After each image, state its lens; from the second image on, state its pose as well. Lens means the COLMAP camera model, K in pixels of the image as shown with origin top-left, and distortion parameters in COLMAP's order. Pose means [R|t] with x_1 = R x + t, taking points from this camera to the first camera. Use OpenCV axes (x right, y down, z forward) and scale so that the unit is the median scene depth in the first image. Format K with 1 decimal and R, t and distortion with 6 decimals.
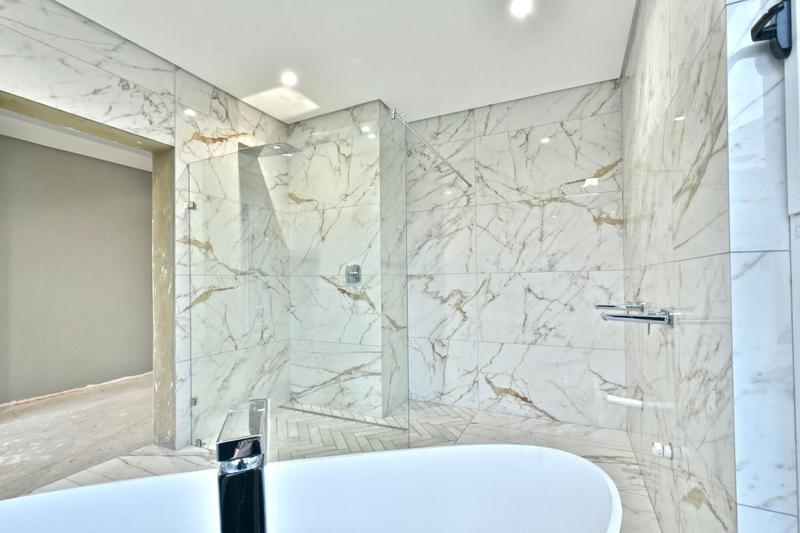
lens RADIAL K [[369.3, 0, 410.5], [0, 369.3, 276.1], [0, 0, 1]] dist [0.001197, -0.000235]
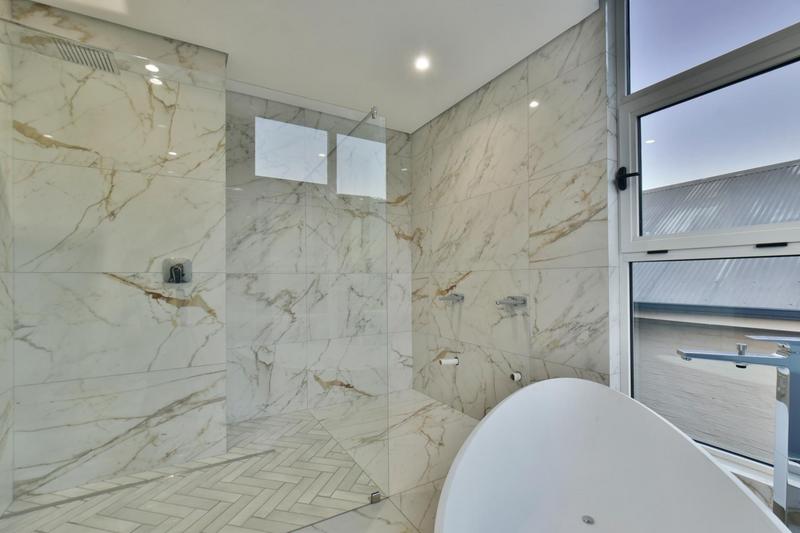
lens RADIAL K [[358.5, 0, 411.1], [0, 358.5, 276.1], [0, 0, 1]] dist [-0.003845, -0.000752]
pose [[0.544886, 0.012343, 0.838419, -0.489651], [-0.005874, 0.999923, -0.010903, 0.008529], [-0.838490, 0.001017, 0.544916, 0.235639]]
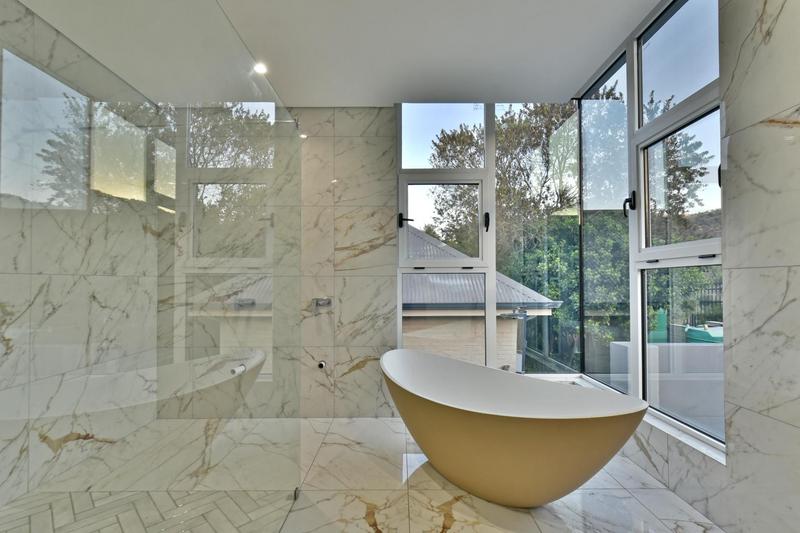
lens RADIAL K [[358.5, 0, 411.1], [0, 358.5, 276.1], [0, 0, 1]] dist [-0.003845, -0.000752]
pose [[-0.449955, 0.031020, 0.892512, -0.665776], [0.000391, 0.999403, -0.034537, 0.017473], [-0.893051, -0.015191, -0.449698, 0.707210]]
